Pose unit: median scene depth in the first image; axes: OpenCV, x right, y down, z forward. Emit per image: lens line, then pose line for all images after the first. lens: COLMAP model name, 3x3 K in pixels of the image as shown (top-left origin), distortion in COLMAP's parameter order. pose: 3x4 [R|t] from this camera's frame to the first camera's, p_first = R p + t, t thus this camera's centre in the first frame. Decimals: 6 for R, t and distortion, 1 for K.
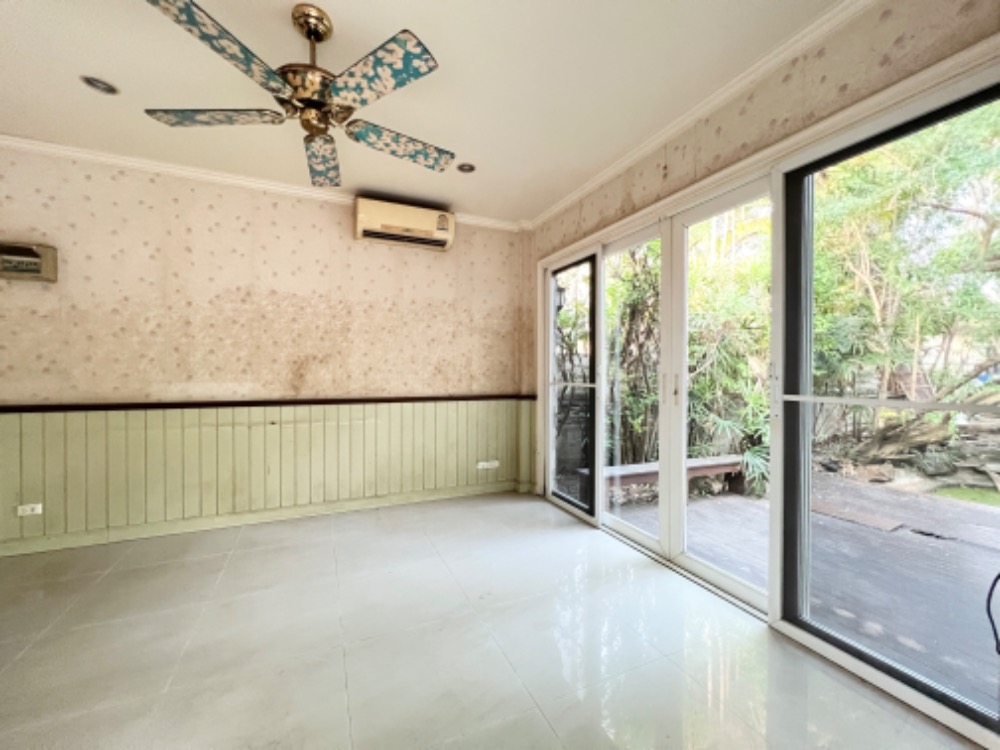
lens RADIAL K [[399.1, 0, 500.5], [0, 399.1, 375.0], [0, 0, 1]] dist [0.000138, -0.000004]
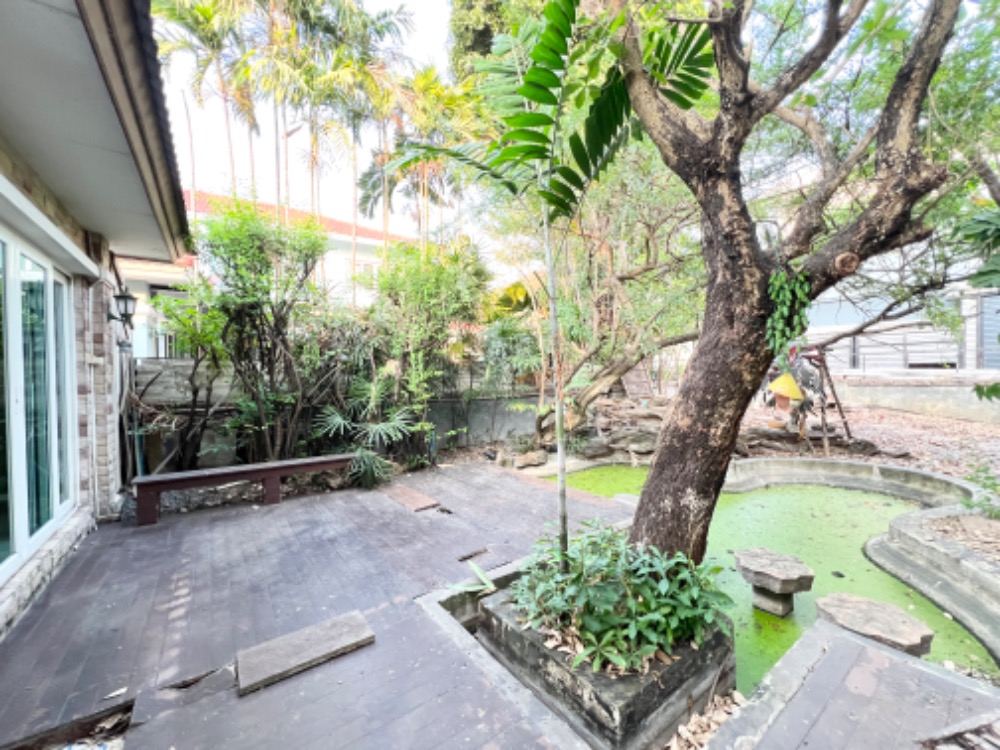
lens RADIAL K [[400.8, 0, 500.1], [0, 400.8, 375.2], [0, 0, 1]] dist [-0.001608, 0.000055]
pose [[0.980112, -0.021712, 0.197255, 0.752201], [0.021199, 0.999764, 0.004712, -0.002123], [-0.197310, -0.000437, 0.980341, -0.141987]]
